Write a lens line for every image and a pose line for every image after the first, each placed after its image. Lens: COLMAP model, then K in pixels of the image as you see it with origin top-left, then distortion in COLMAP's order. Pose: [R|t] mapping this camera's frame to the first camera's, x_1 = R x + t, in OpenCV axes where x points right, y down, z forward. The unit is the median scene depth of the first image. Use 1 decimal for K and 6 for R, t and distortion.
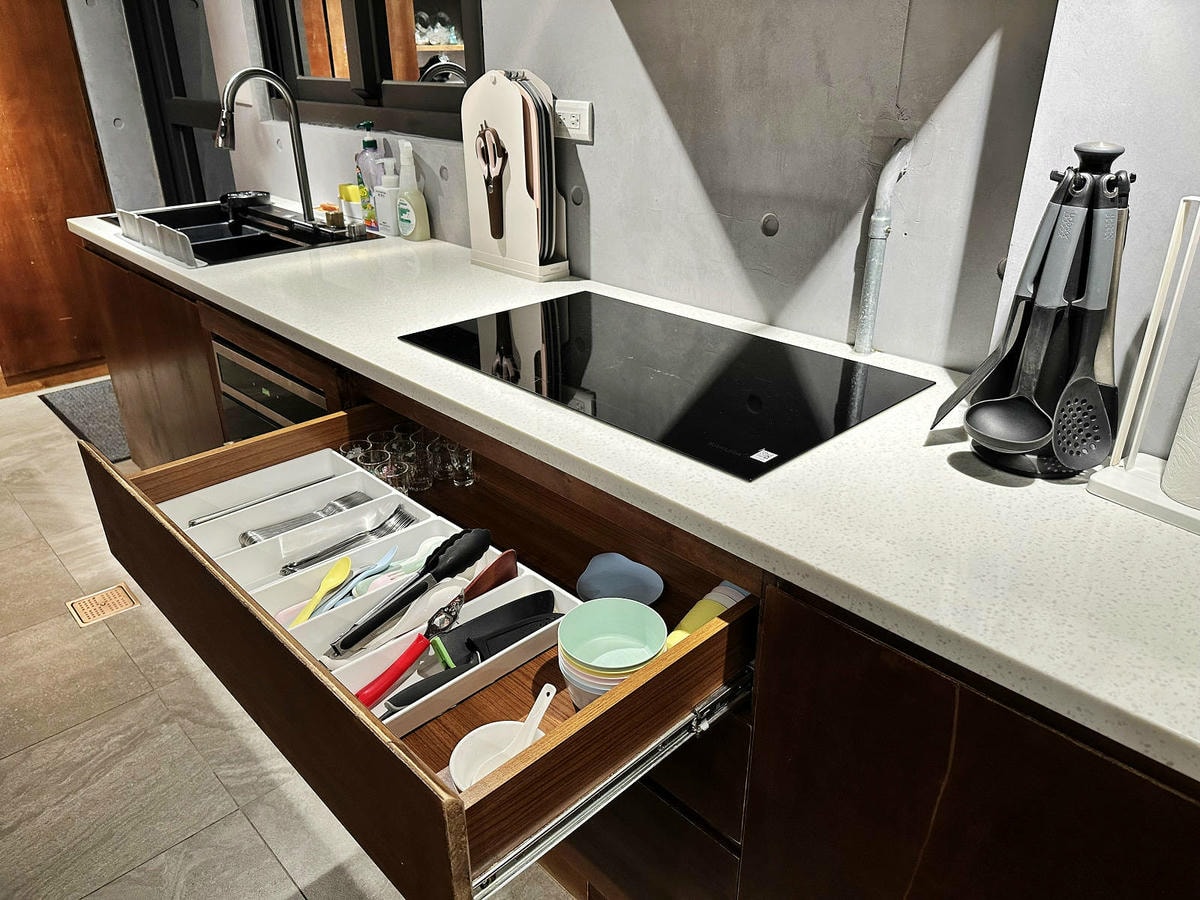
lens RADIAL K [[852.1, 0, 602.8], [0, 852.1, 443.6], [0, 0, 1]] dist [0.025871, -0.024840]
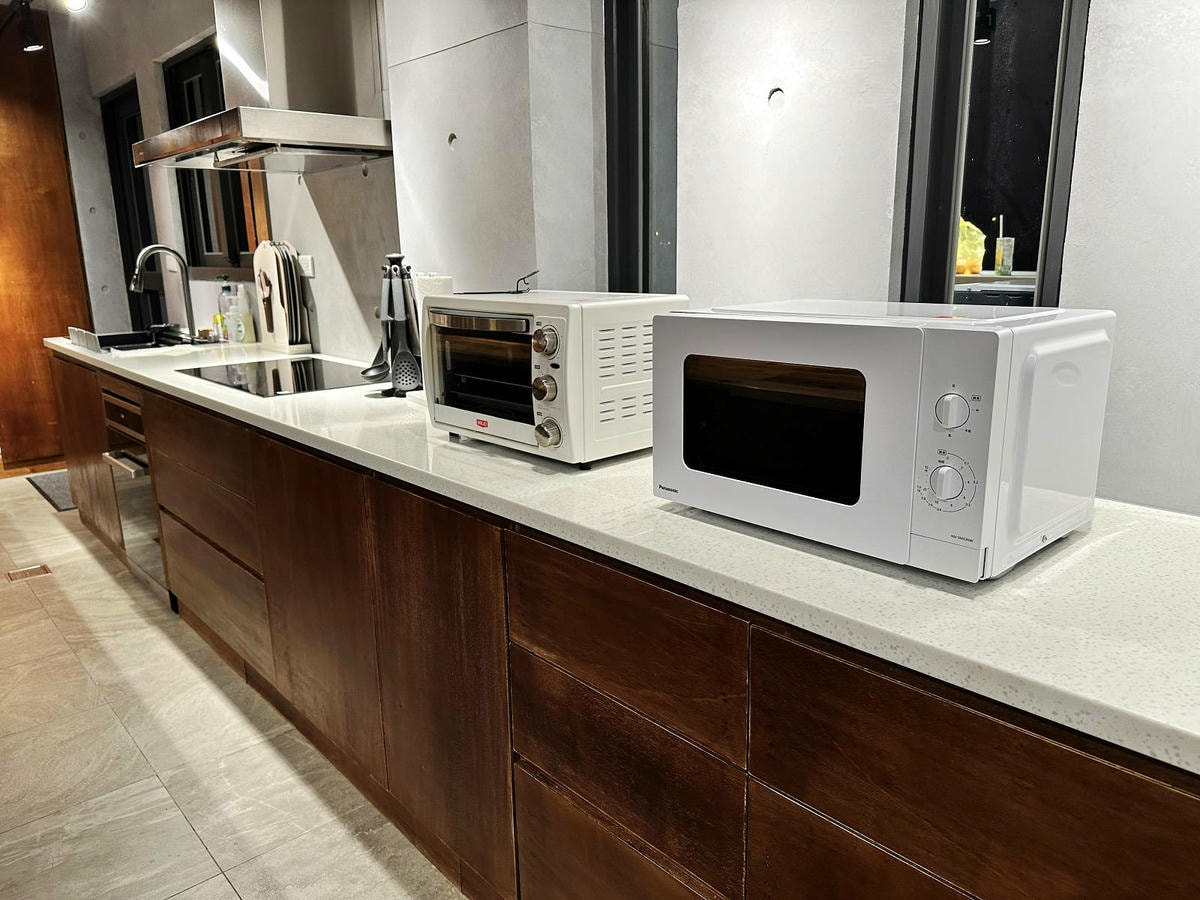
lens RADIAL K [[852.1, 0, 597.5], [0, 852.1, 454.6], [0, 0, 1]] dist [0.025871, -0.024840]
pose [[0.999176, -0.002724, -0.040488, 0.412295], [-0.005233, 0.980764, -0.195125, 0.226727], [0.040240, 0.195176, 0.979942, -0.416760]]
